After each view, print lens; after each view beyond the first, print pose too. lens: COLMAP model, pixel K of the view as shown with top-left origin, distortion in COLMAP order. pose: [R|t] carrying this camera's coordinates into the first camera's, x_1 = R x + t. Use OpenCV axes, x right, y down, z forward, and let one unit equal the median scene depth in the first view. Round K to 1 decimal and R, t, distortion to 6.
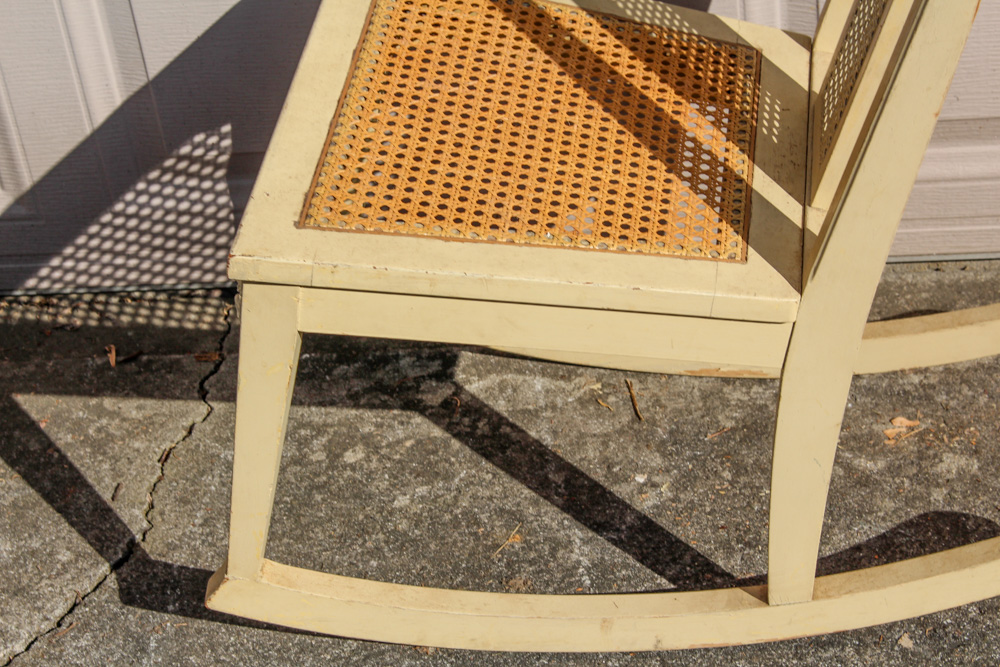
lens RADIAL K [[2478.8, 0, 484.0], [0, 2478.8, 340.1], [0, 0, 1]] dist [0.052600, 0.000000]
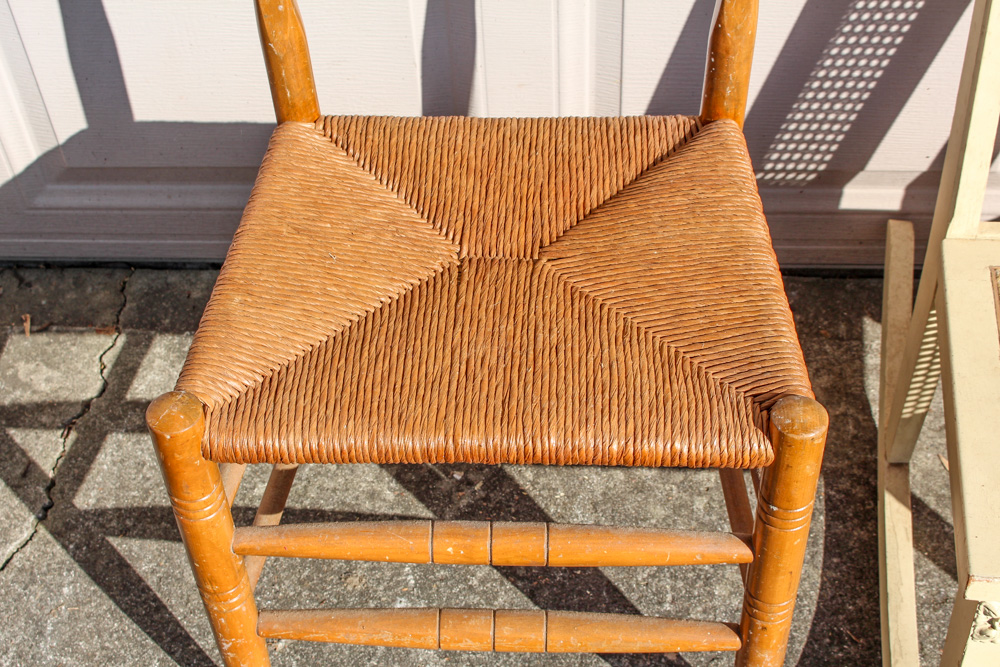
lens RADIAL K [[1508.3, 0, 494.7], [0, 1508.3, 350.2], [0, 0, 1]] dist [-0.050152, 0.000000]
pose [[0.996183, 0.013555, 0.086231, 0.016239], [-0.032632, 0.974074, 0.223863, -0.170057], [-0.080961, -0.225823, 0.970798, 0.294435]]
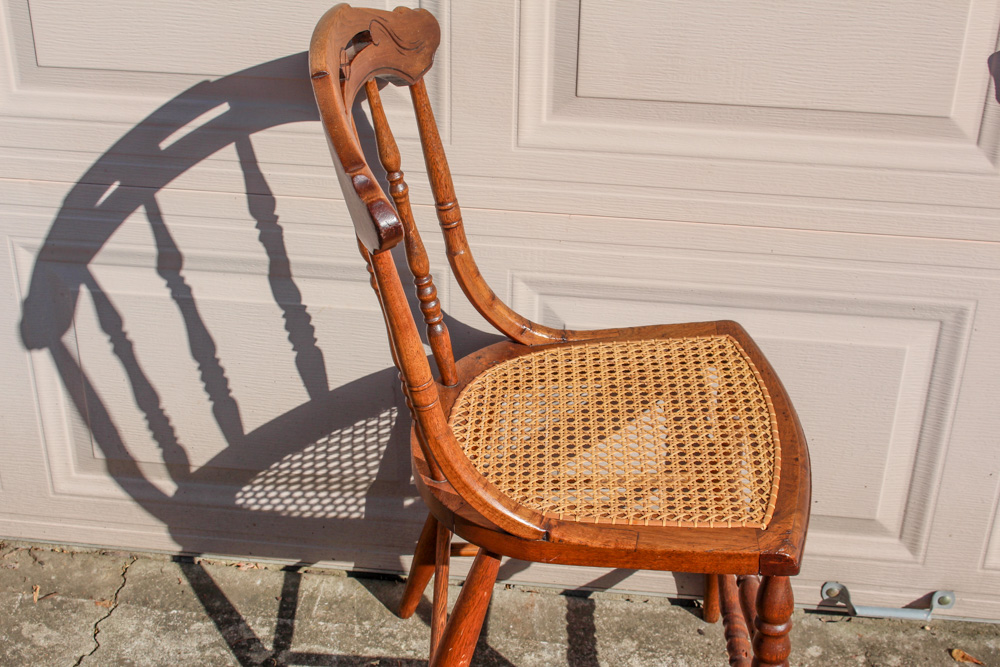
lens RADIAL K [[1573.1, 0, 497.8], [0, 1573.1, 327.9], [0, 0, 1]] dist [-0.039263, 0.000000]
pose [[0.991057, 0.120426, 0.057473, 0.041965], [-0.113682, 0.987531, -0.108900, -0.082652], [-0.069871, 0.101392, 0.992390, 0.107122]]
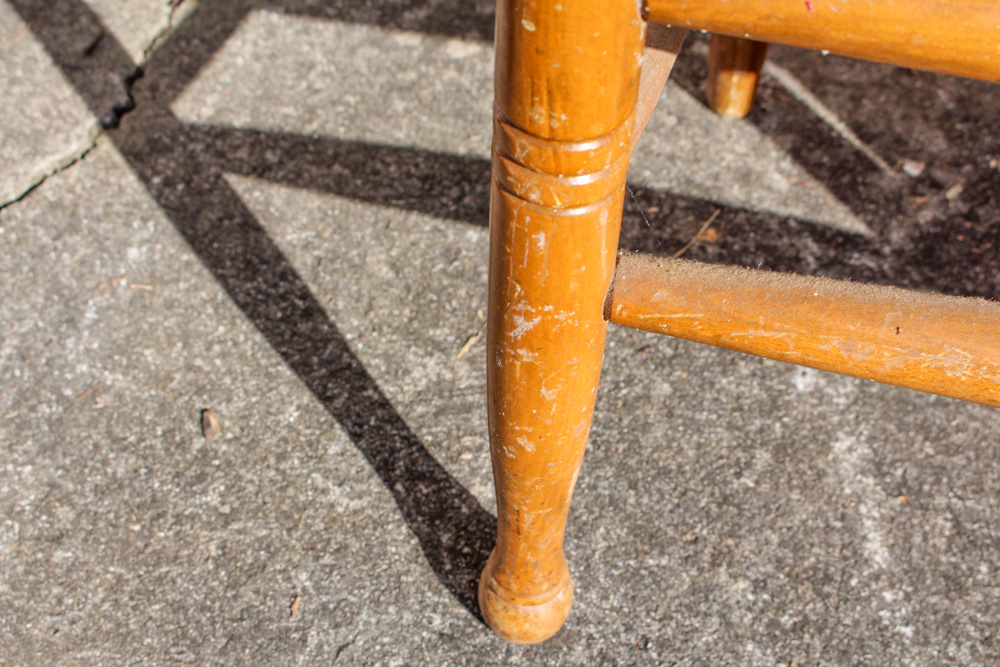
lens RADIAL K [[1445.1, 0, 477.3], [0, 1445.1, 400.0], [0, 0, 1]] dist [-0.054076, 0.000000]
pose [[0.985257, 0.168156, 0.031491, -0.046691], [-0.169984, 0.941425, 0.291246, 0.023877], [0.019328, -0.292305, 0.956130, 0.634436]]
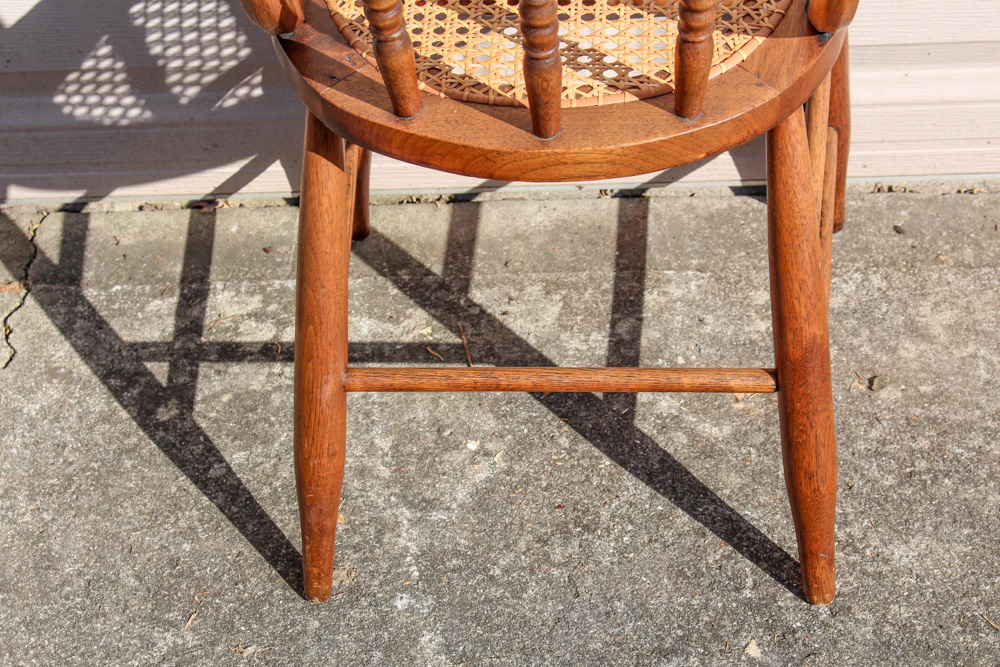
lens RADIAL K [[2141.2, 0, 494.7], [0, 2141.2, 342.6], [0, 0, 1]] dist [0.022048, 0.000000]
pose [[0.997570, -0.009673, 0.068991, 0.015833], [-0.001328, 0.987493, 0.157655, -0.110319], [-0.069653, -0.157363, 0.985081, 0.206487]]
